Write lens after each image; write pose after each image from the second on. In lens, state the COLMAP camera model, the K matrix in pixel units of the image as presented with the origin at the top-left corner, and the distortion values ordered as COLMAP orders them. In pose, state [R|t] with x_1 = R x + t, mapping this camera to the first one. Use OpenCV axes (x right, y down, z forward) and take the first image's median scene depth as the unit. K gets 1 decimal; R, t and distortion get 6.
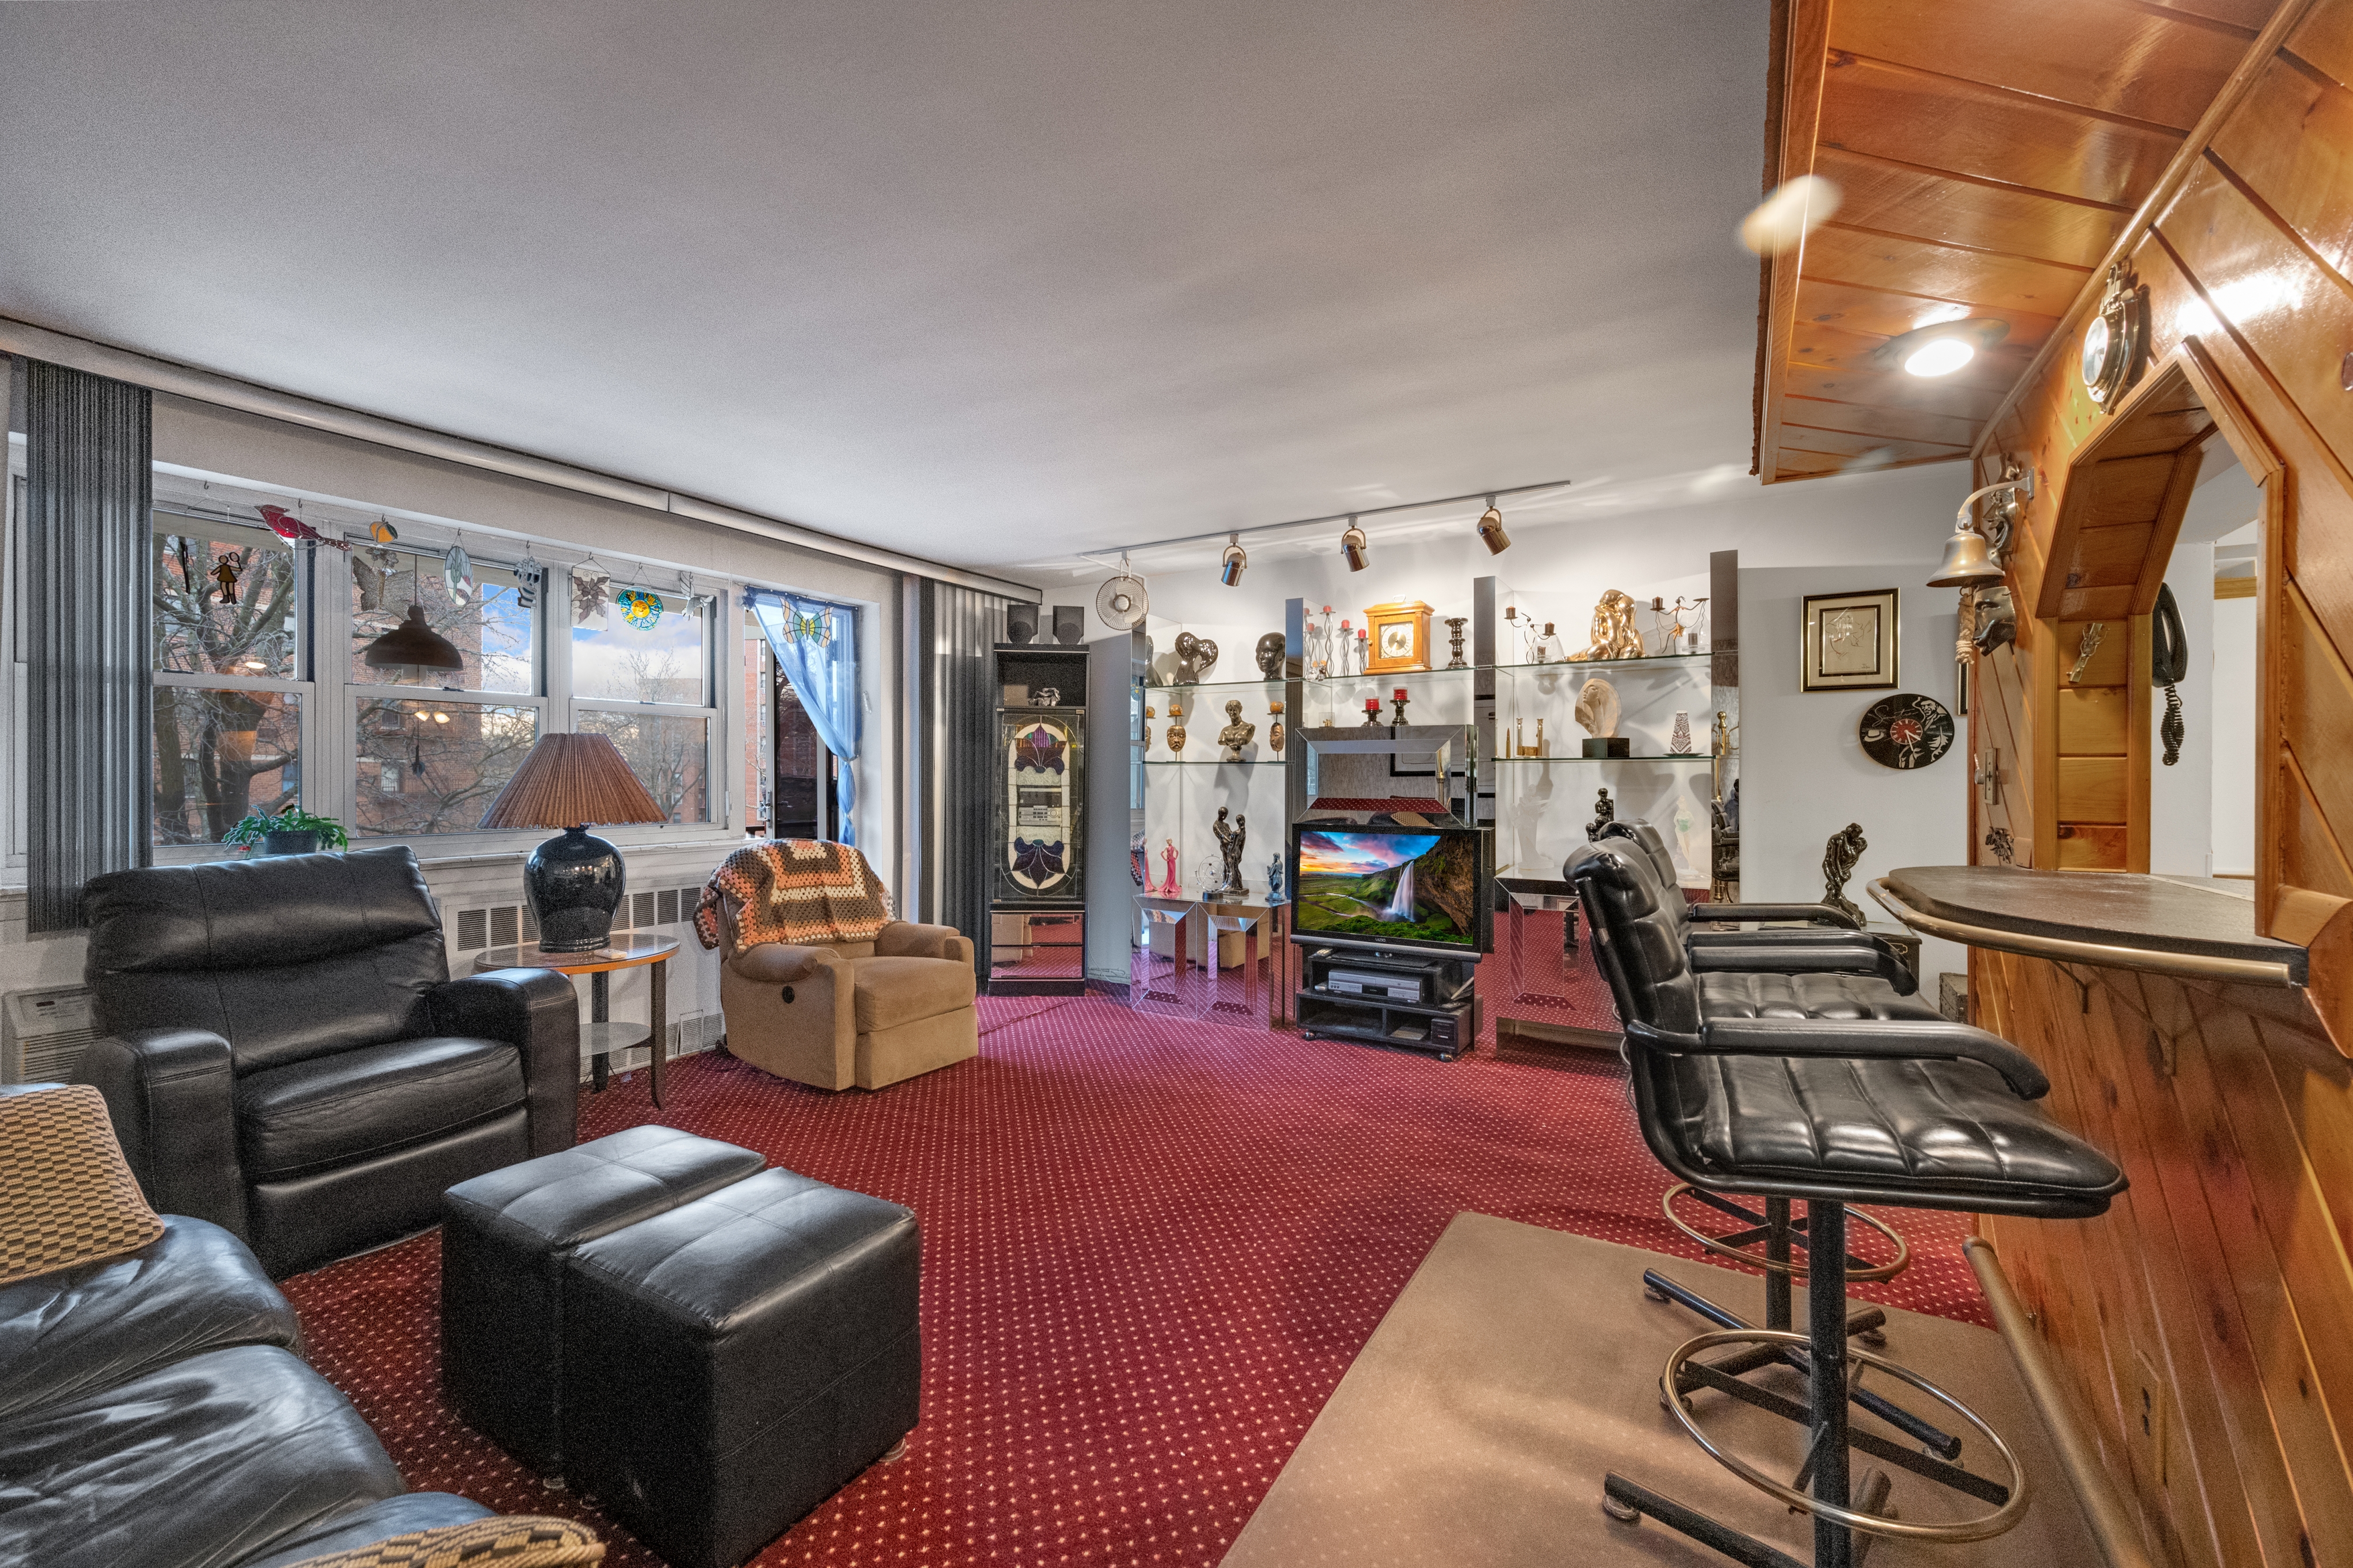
lens RADIAL K [[954.3, 0, 1169.4], [0, 954.3, 784.0], [0, 0, 1]] dist [-0.002074, -0.000278]
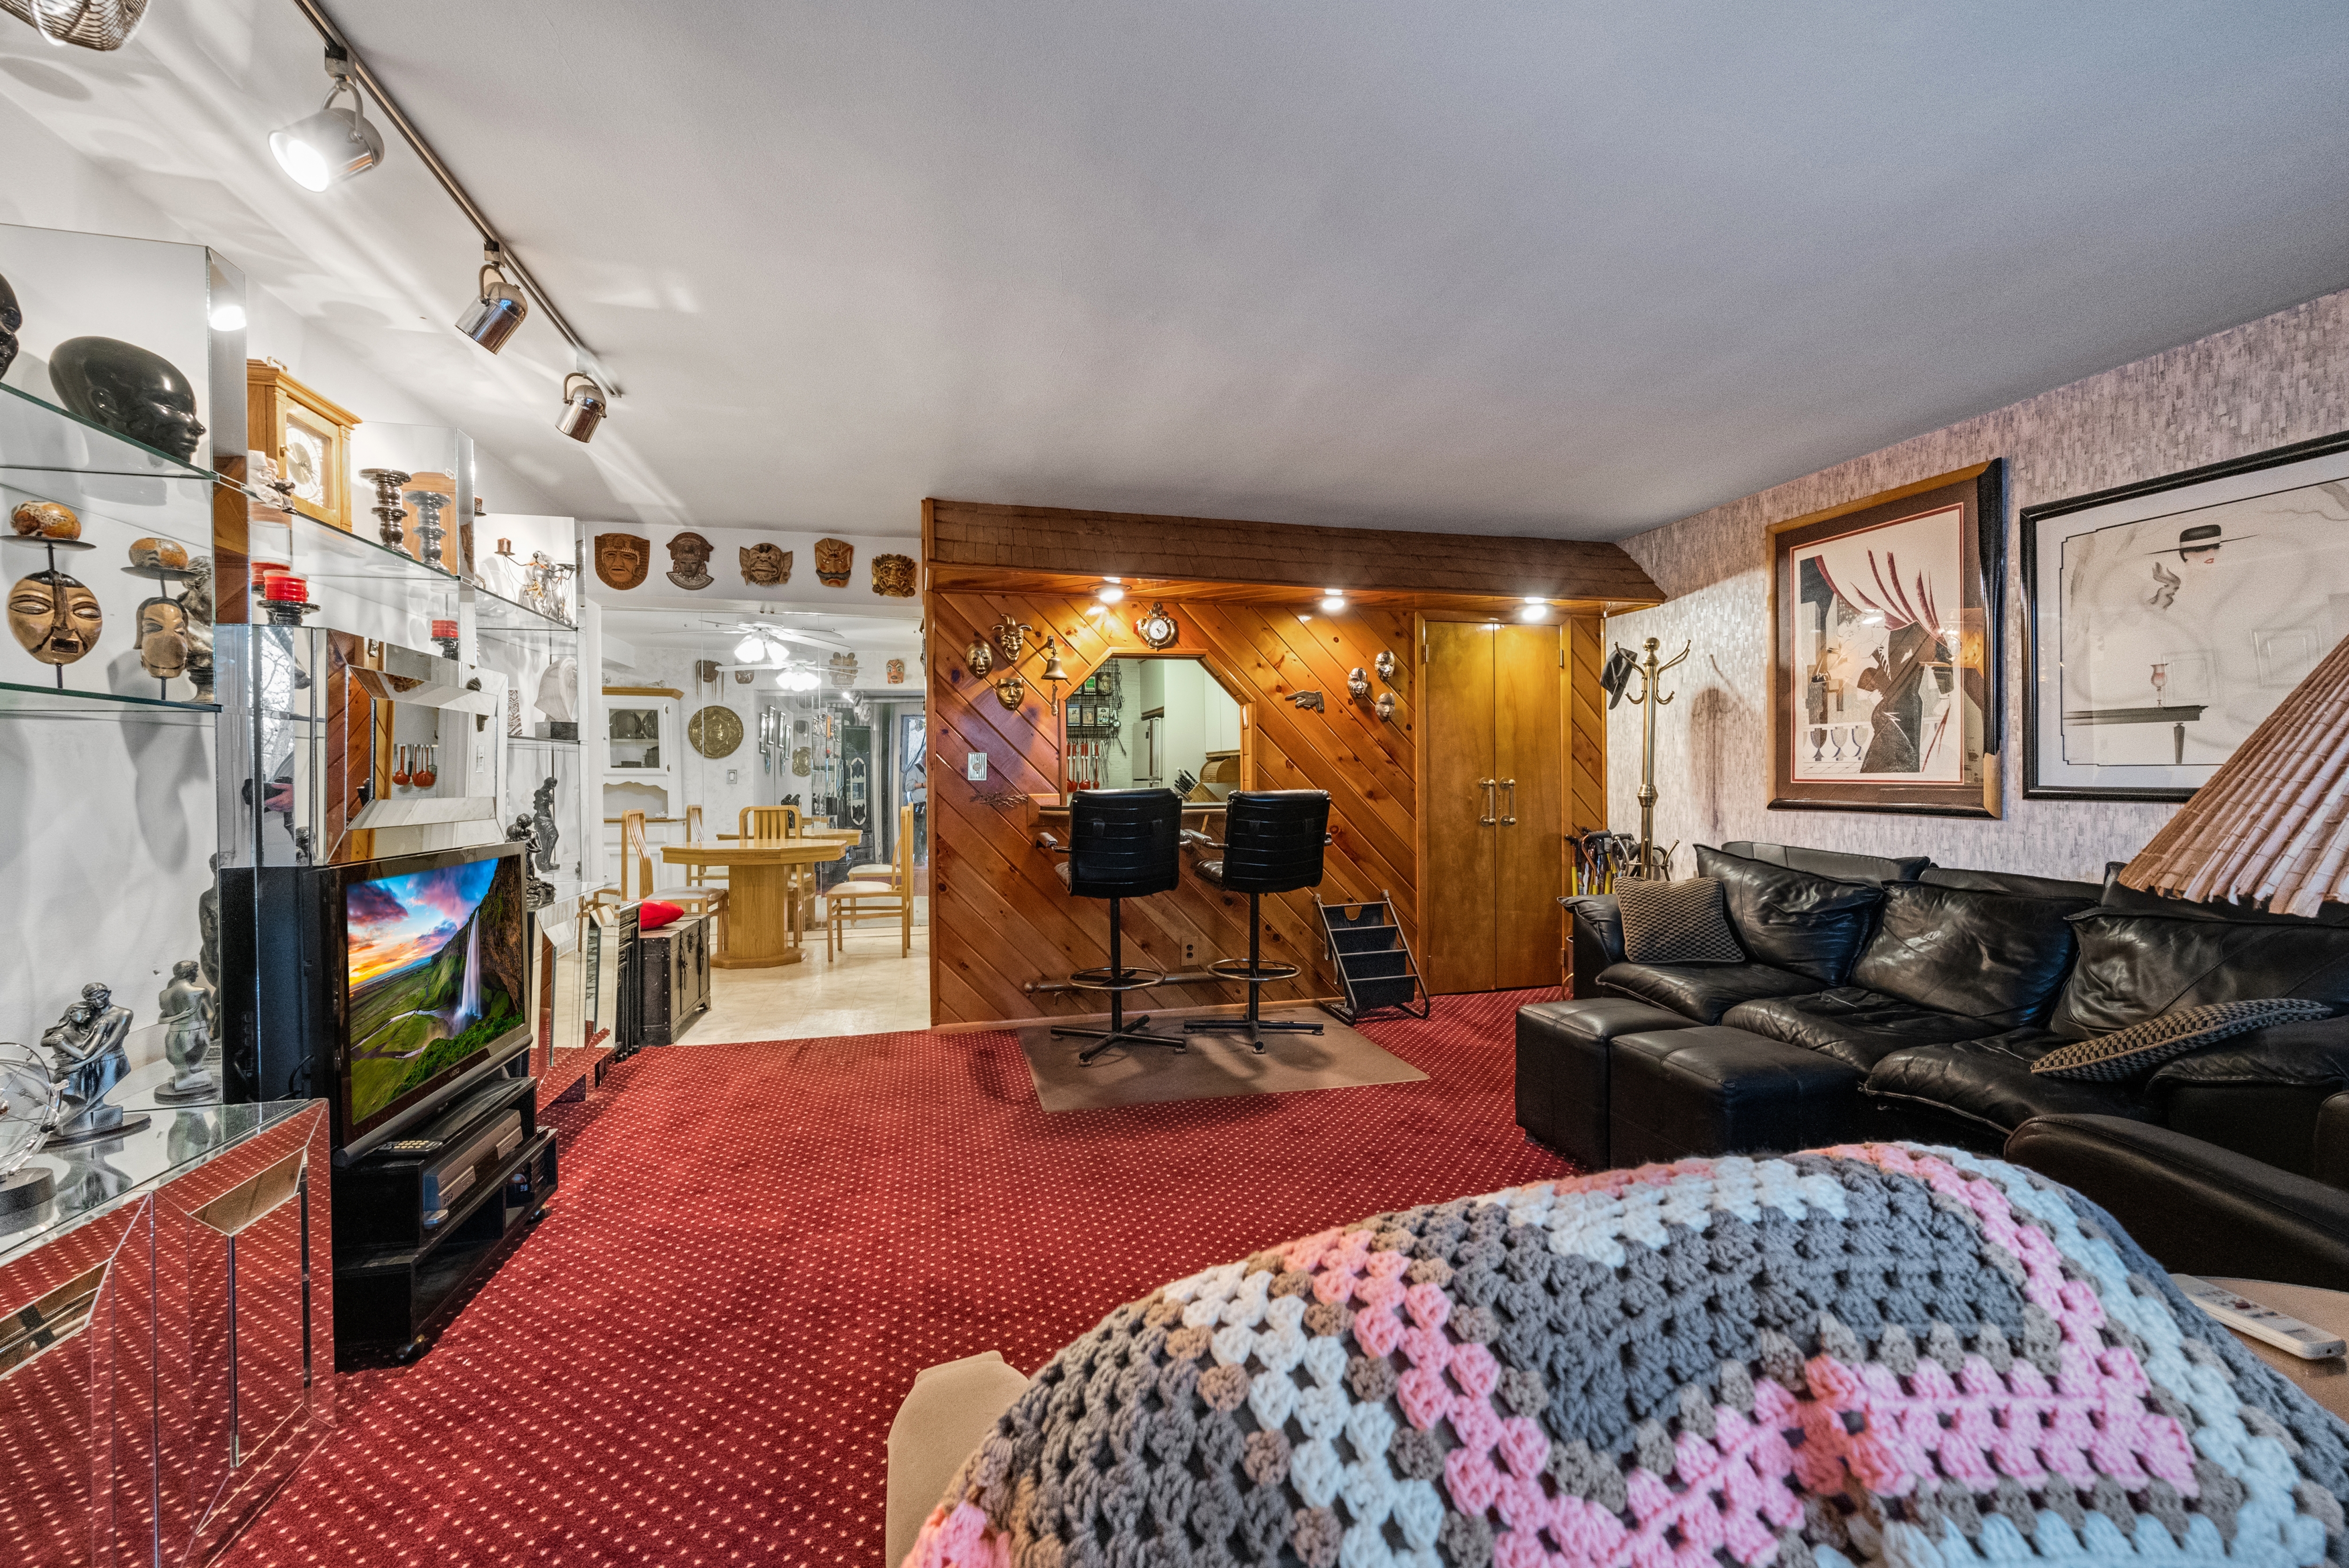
lens RADIAL K [[952.6, 0, 1175.2], [0, 952.6, 786.4], [0, 0, 1]] dist [-0.002074, -0.000278]
pose [[-0.714231, -0.003321, 0.699902, -0.359465], [0.004008, 0.999953, 0.008836, 0.004342], [-0.699898, 0.009116, -0.714184, 0.944098]]
